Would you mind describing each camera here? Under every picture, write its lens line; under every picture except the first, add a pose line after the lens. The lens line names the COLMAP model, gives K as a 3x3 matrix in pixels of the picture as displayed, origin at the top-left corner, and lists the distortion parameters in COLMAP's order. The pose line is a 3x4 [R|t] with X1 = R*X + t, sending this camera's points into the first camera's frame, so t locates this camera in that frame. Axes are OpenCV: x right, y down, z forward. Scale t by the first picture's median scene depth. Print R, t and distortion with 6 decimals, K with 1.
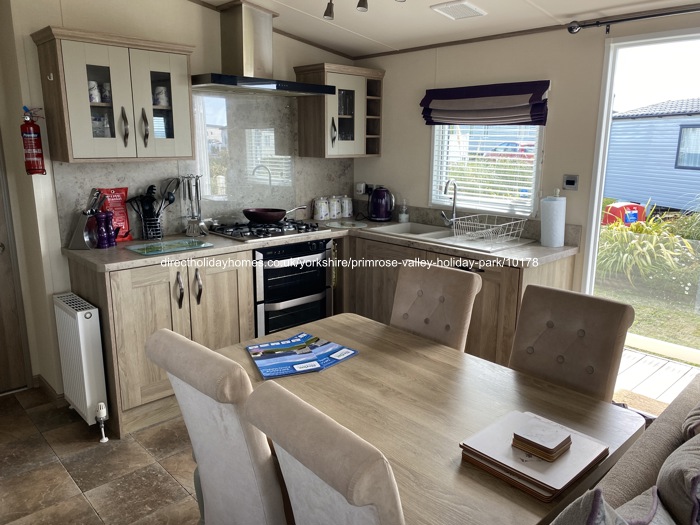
lens RADIAL K [[547.3, 0, 351.2], [0, 547.3, 260.1], [0, 0, 1]] dist [0.032163, -0.002136]
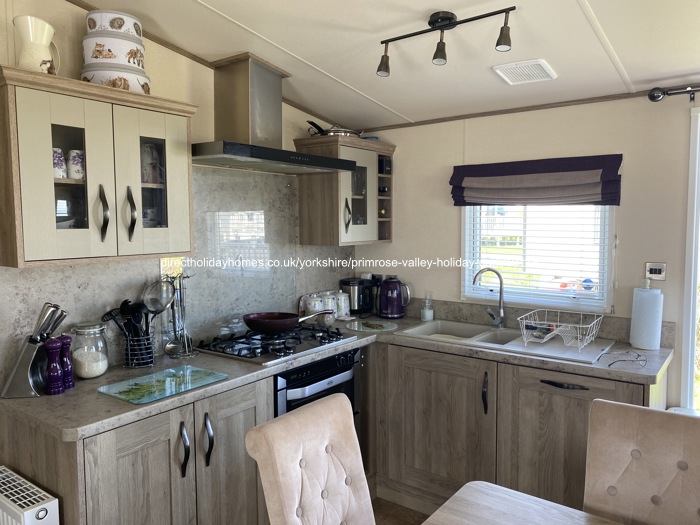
lens RADIAL K [[535.6, 0, 350.0], [0, 535.6, 262.5], [0, 0, 1]] dist [0.027389, -0.009119]
pose [[0.984223, -0.027391, 0.174802, -0.201248], [0.051021, 0.989915, -0.132157, -0.067414], [-0.169419, 0.138990, 0.975694, 0.266755]]
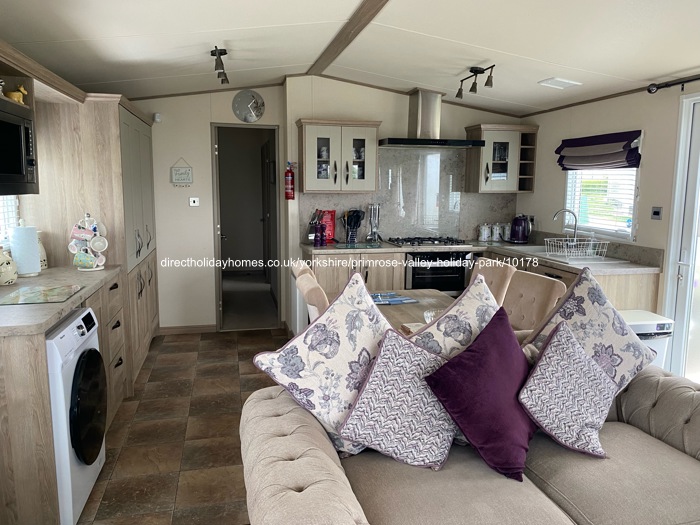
lens RADIAL K [[535.6, 0, 350.0], [0, 535.6, 262.5], [0, 0, 1]] dist [0.027389, -0.009119]
pose [[0.862919, 0.072125, -0.500169, 0.408945], [-0.107320, 0.993341, -0.041915, 0.082524], [0.493816, 0.089847, 0.864913, -0.317607]]
